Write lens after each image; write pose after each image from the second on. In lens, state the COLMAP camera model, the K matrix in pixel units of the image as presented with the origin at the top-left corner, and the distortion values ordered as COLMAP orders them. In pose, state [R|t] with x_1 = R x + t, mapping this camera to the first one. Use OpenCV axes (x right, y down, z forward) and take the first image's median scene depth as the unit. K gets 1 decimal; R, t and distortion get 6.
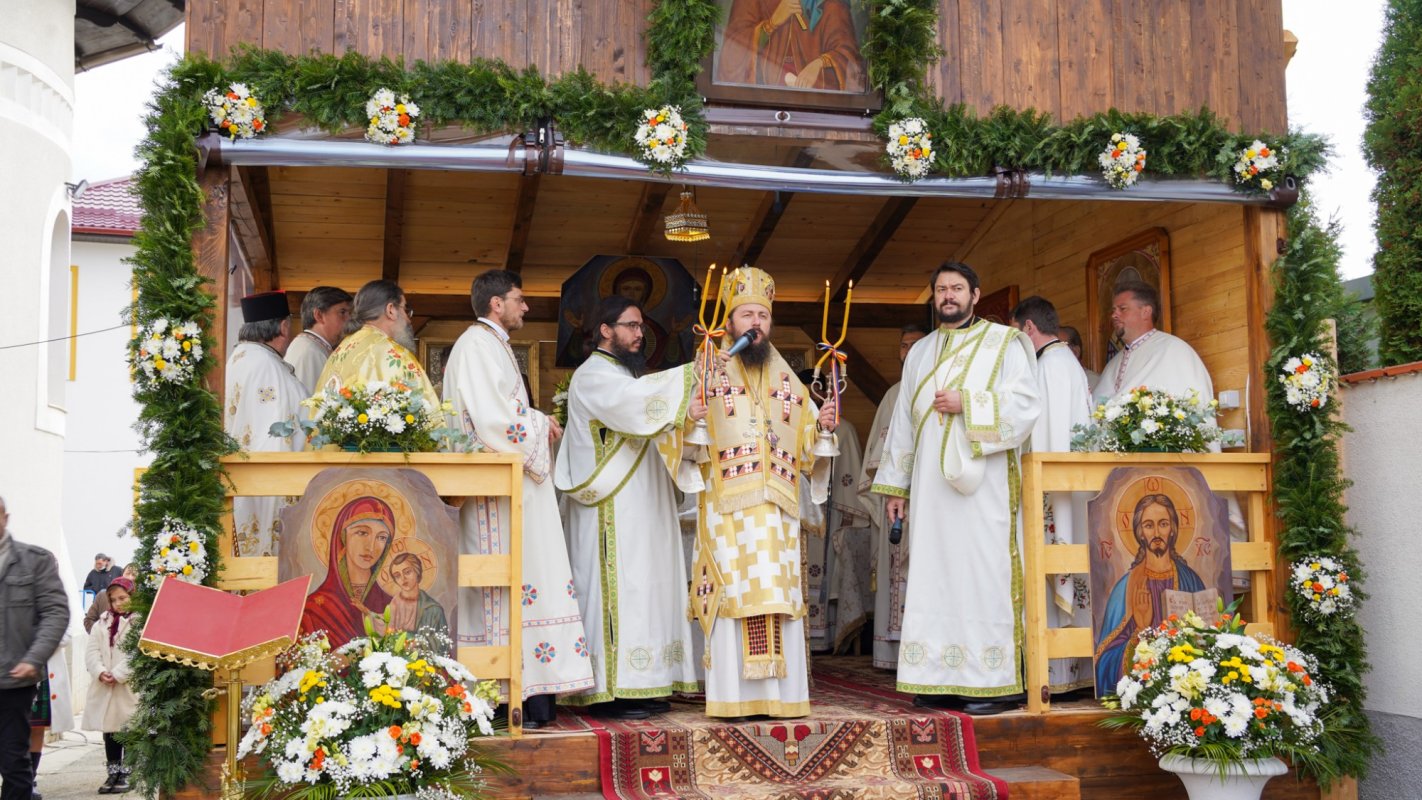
lens RADIAL K [[1476.4, 0, 716.6], [0, 1476.4, 397.8], [0, 0, 1]] dist [0.017644, 0.000000]
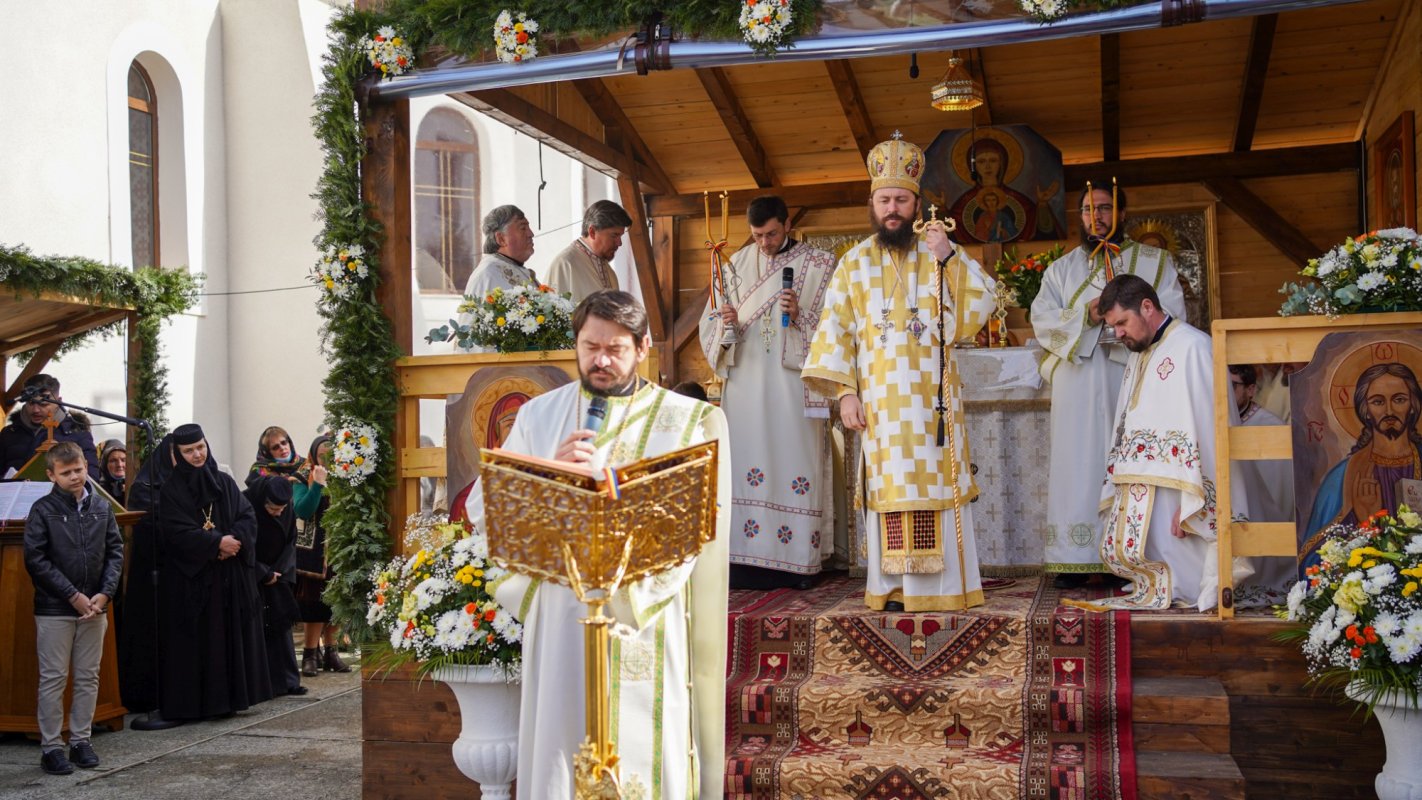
lens RADIAL K [[1413.6, 0, 665.6], [0, 1413.6, 390.9], [0, 0, 1]] dist [0.024796, 0.000000]
pose [[0.882766, -0.024831, -0.469157, 0.346674], [0.062740, 0.995889, 0.065343, 0.004353], [0.465605, -0.087117, 0.880694, 0.130601]]
